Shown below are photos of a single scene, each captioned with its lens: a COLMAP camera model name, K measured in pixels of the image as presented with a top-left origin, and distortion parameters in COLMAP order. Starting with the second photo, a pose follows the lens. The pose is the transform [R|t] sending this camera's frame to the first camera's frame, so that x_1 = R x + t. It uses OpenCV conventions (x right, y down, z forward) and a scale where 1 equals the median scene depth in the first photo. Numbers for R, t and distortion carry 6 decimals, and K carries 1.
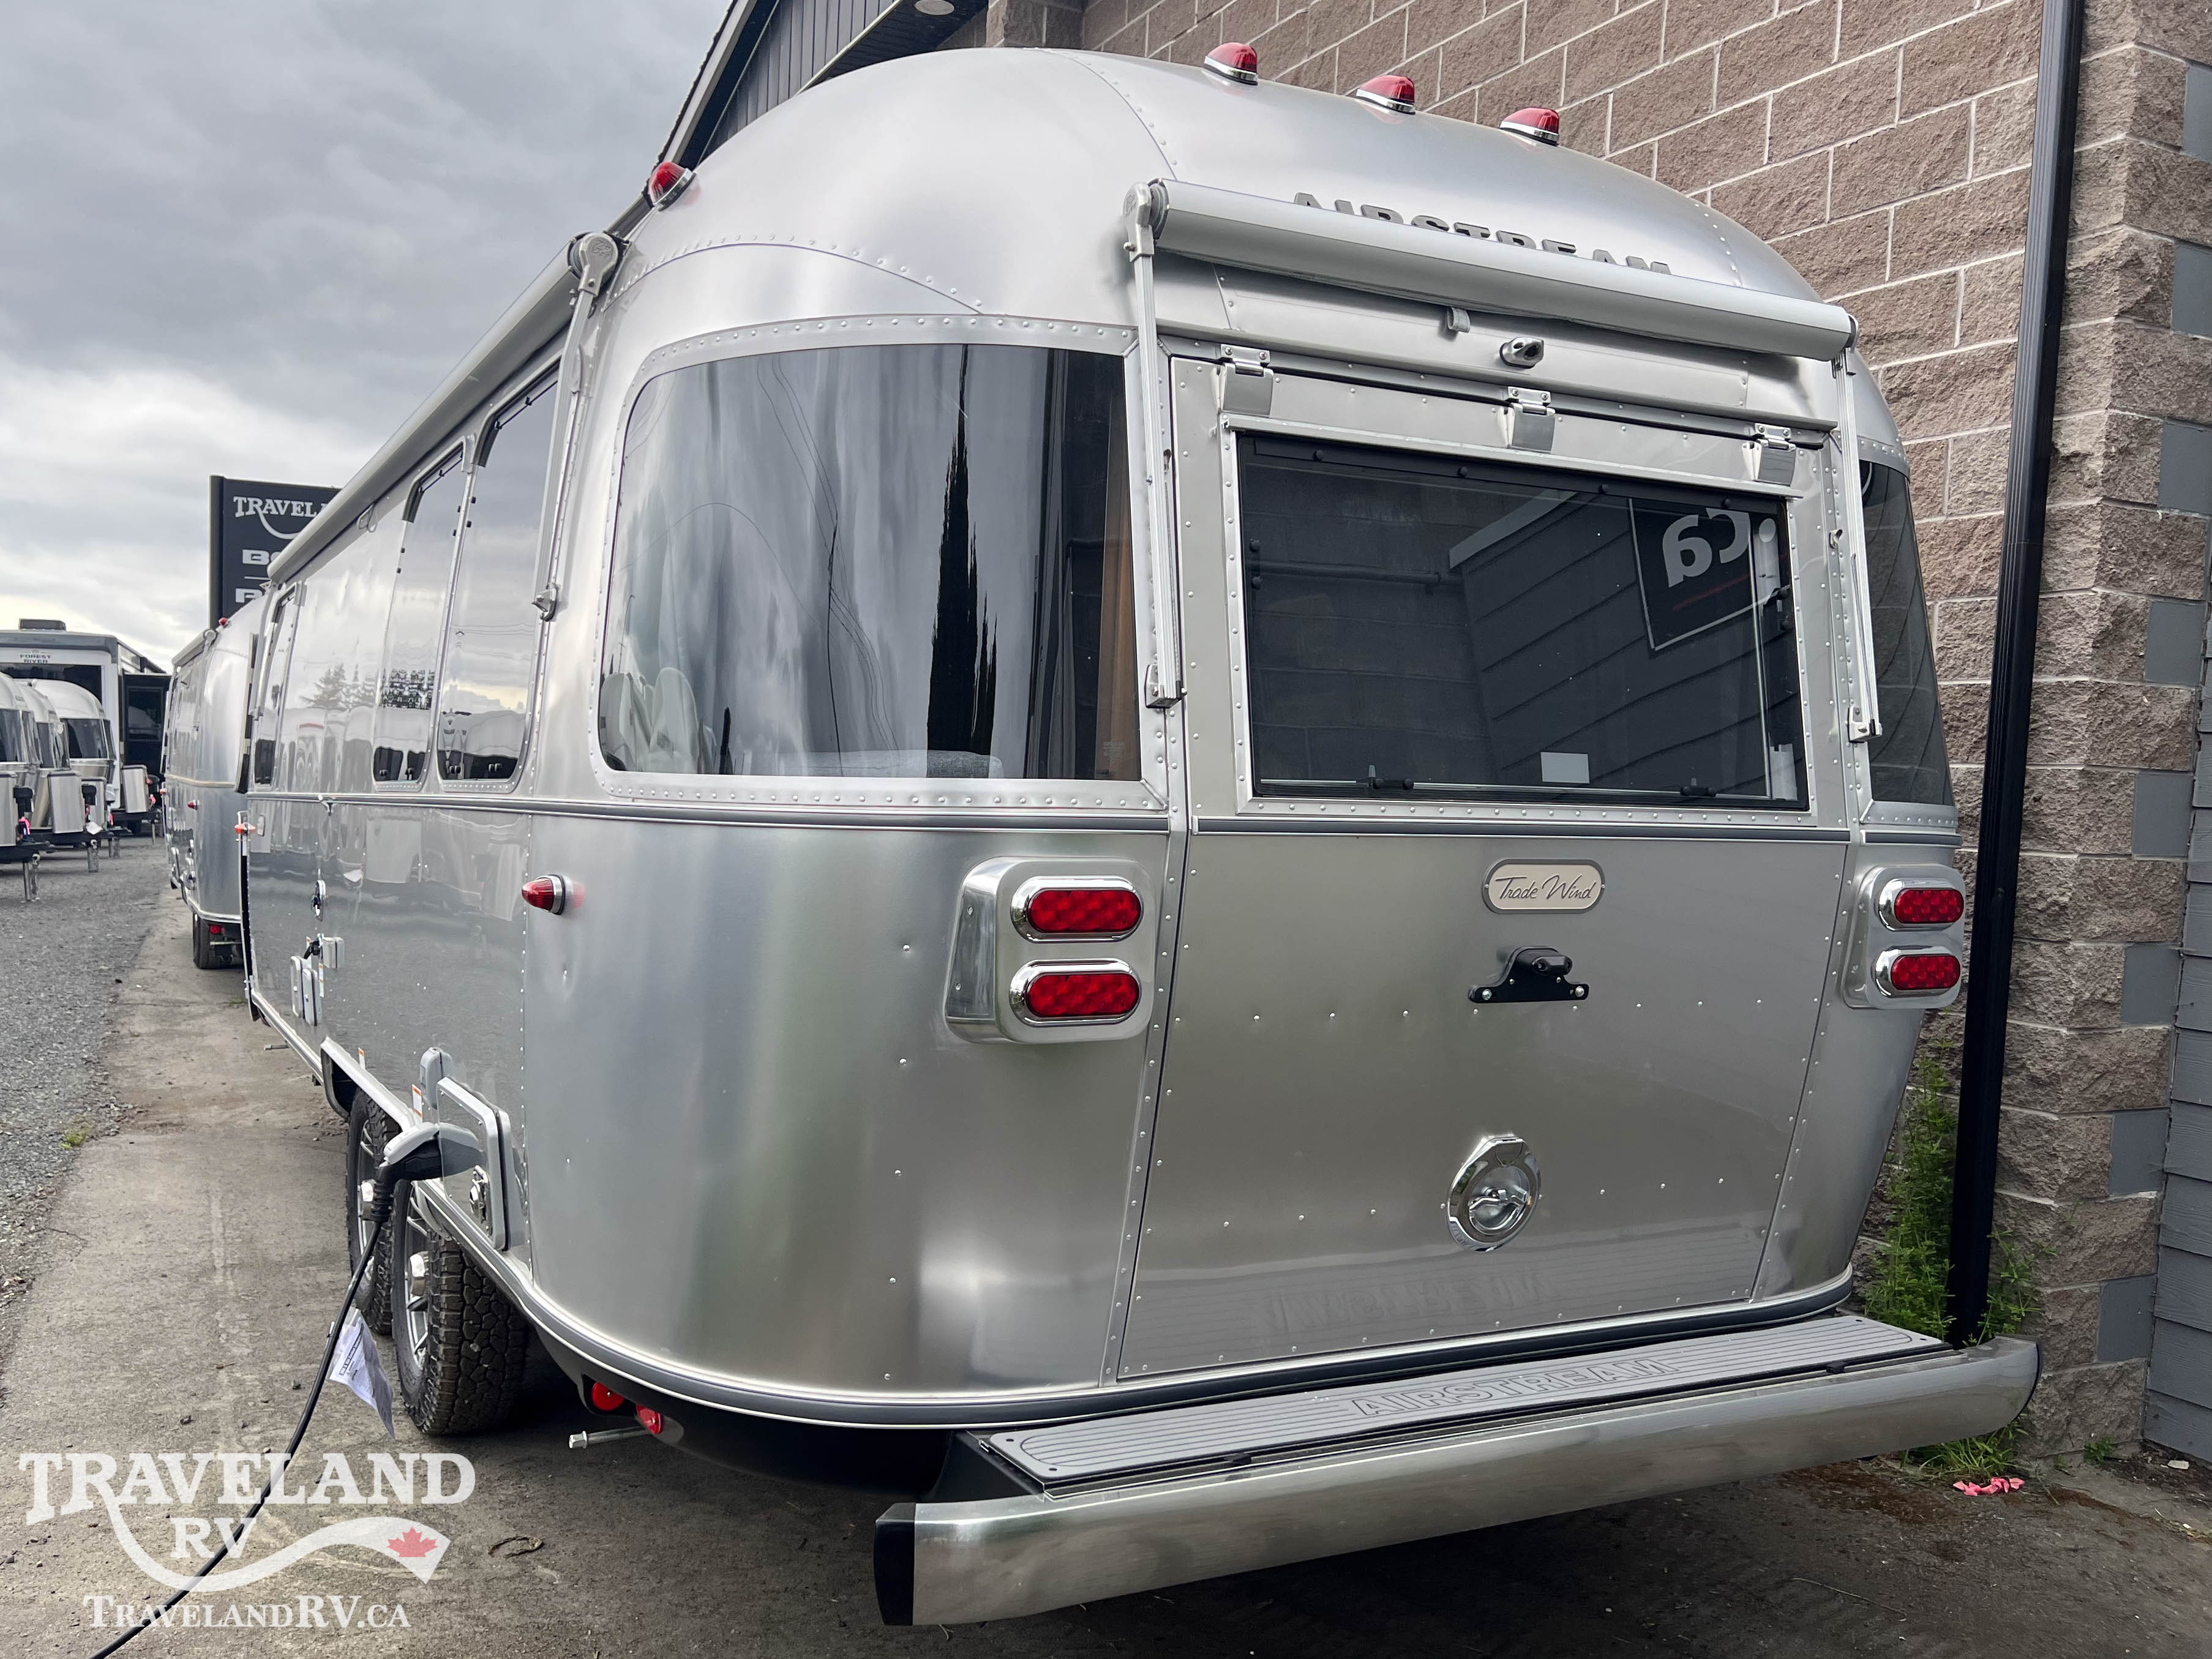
lens RADIAL K [[1659.9, 0, 1127.4], [0, 1659.9, 803.0], [0, 0, 1]] dist [0.053714, -0.061175]
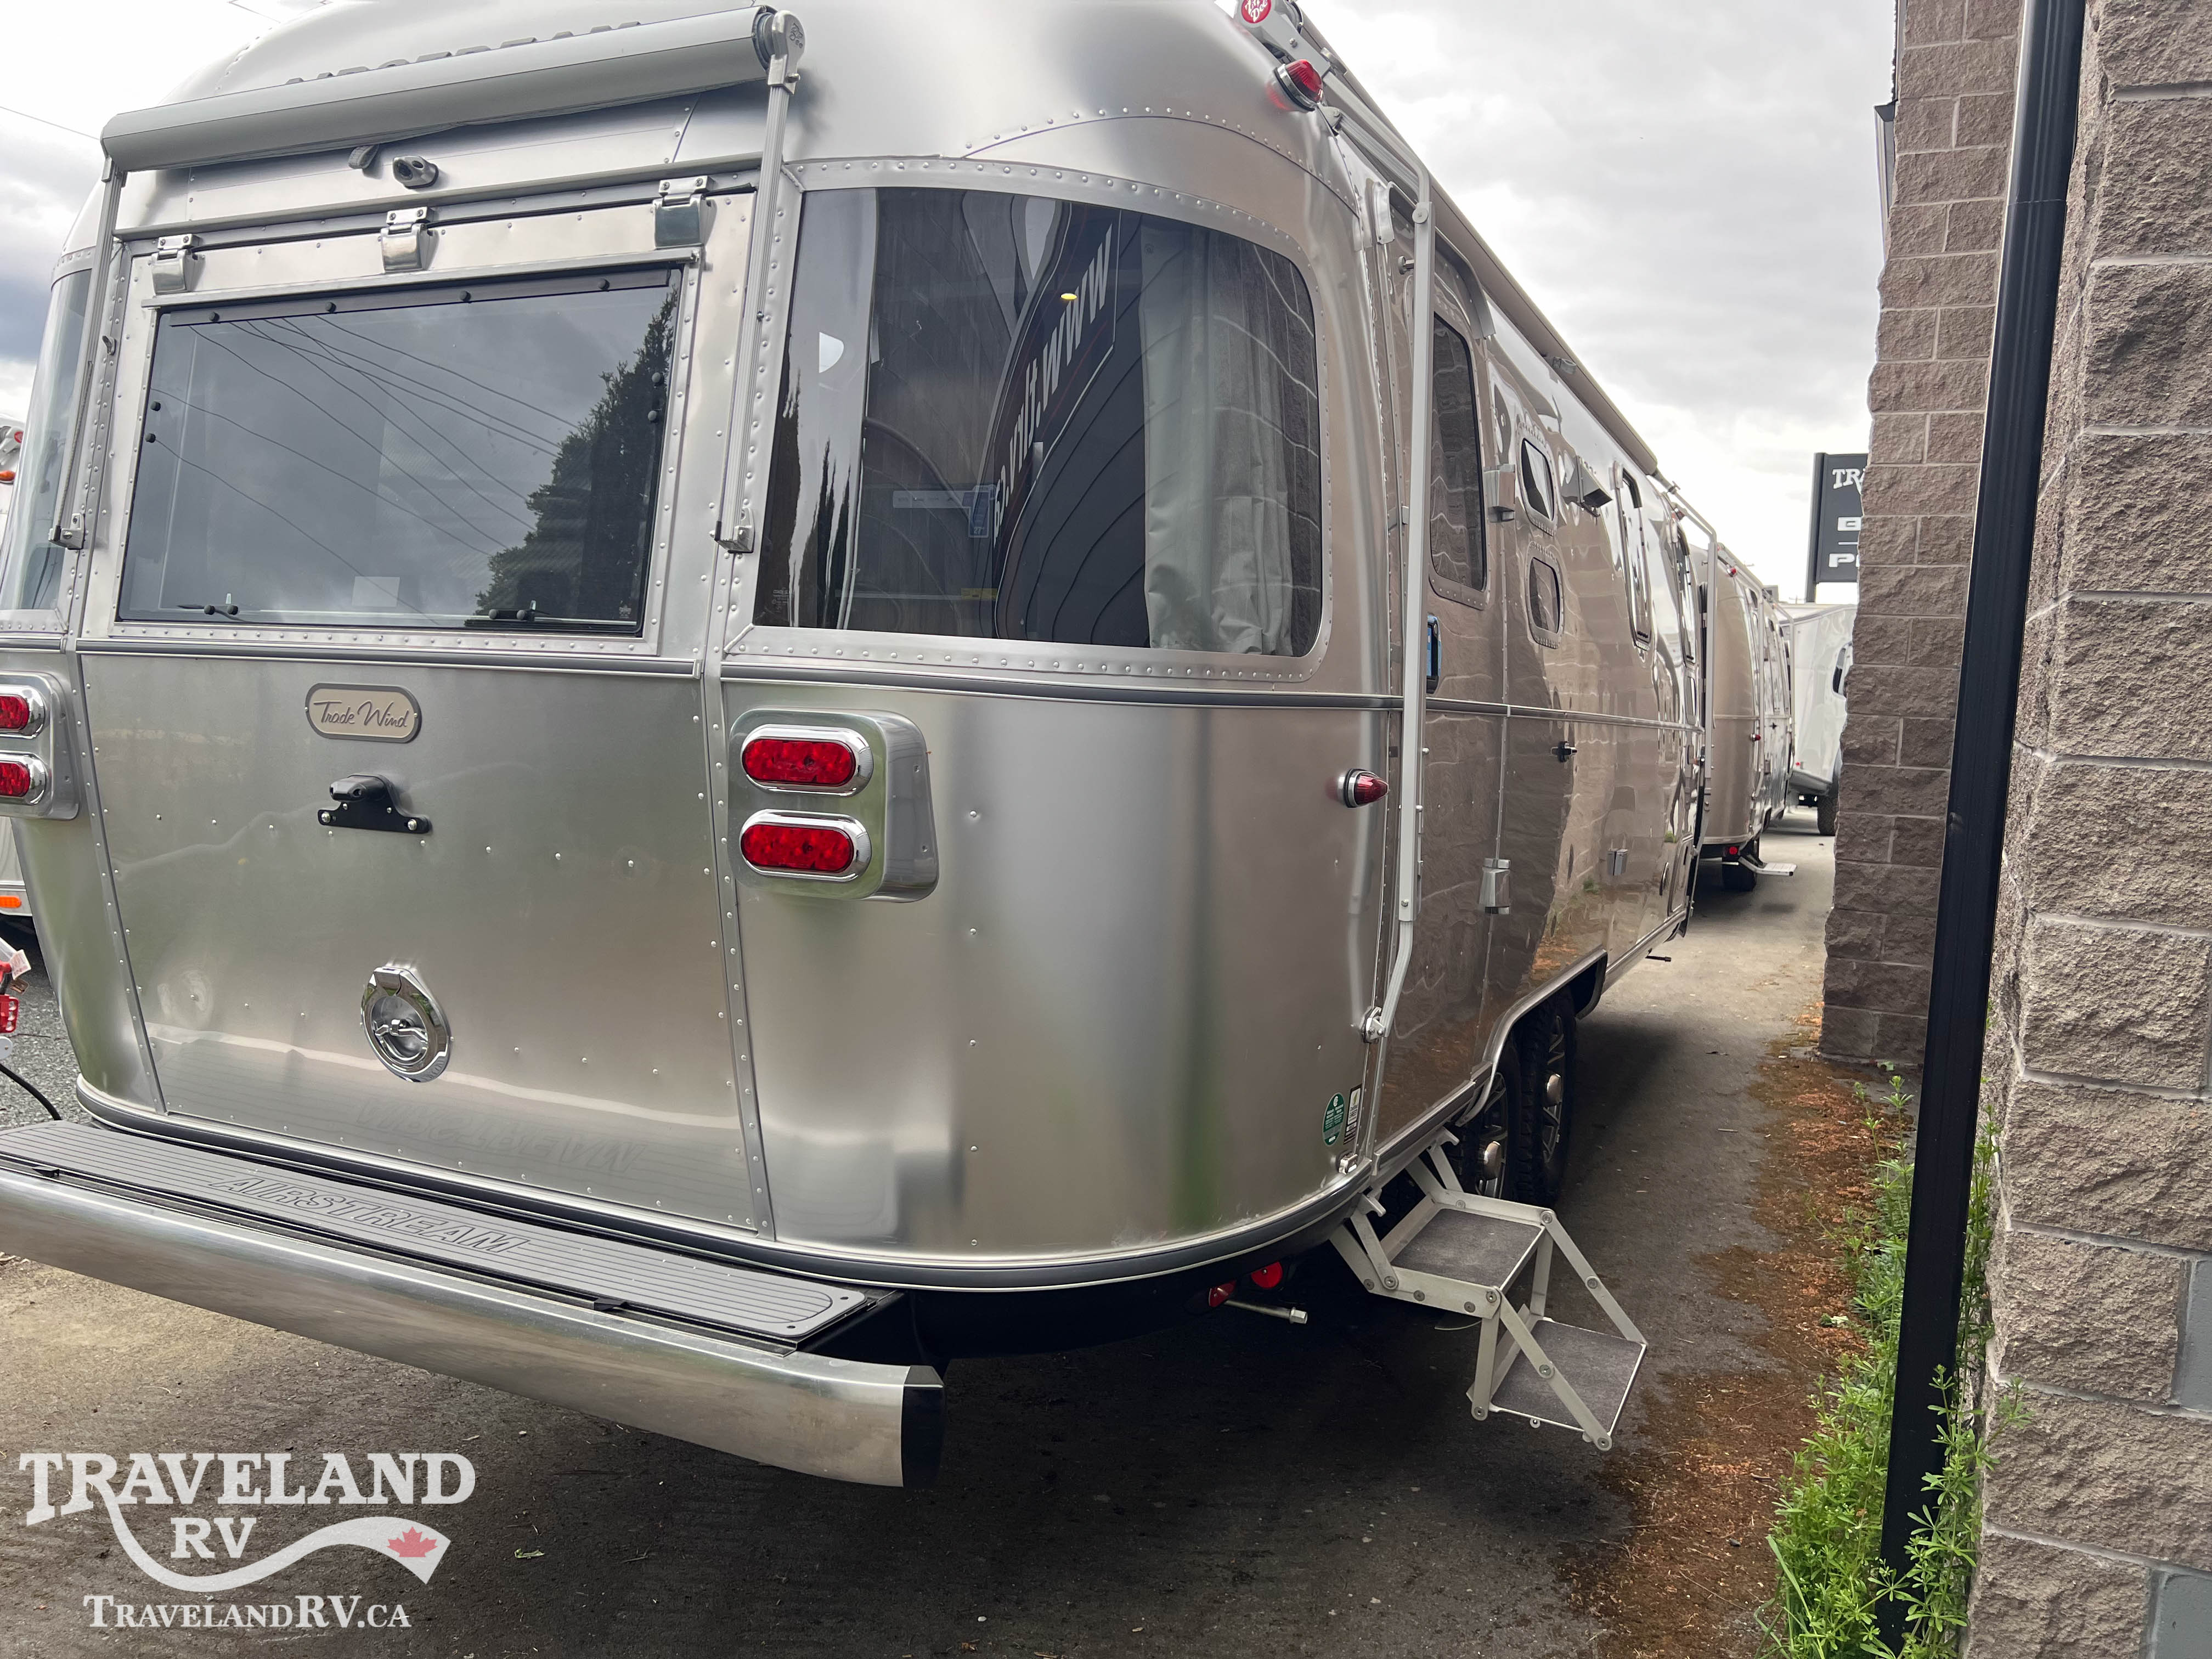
lens RADIAL K [[1670.8, 0, 1107.0], [0, 1670.8, 724.2], [0, 0, 1]] dist [-0.010243, 0.000949]
pose [[0.653628, 0.025942, -0.756371, 1.139430], [-0.022642, 0.999635, 0.014720, 0.028747], [0.756477, 0.007504, 0.653977, 0.608046]]
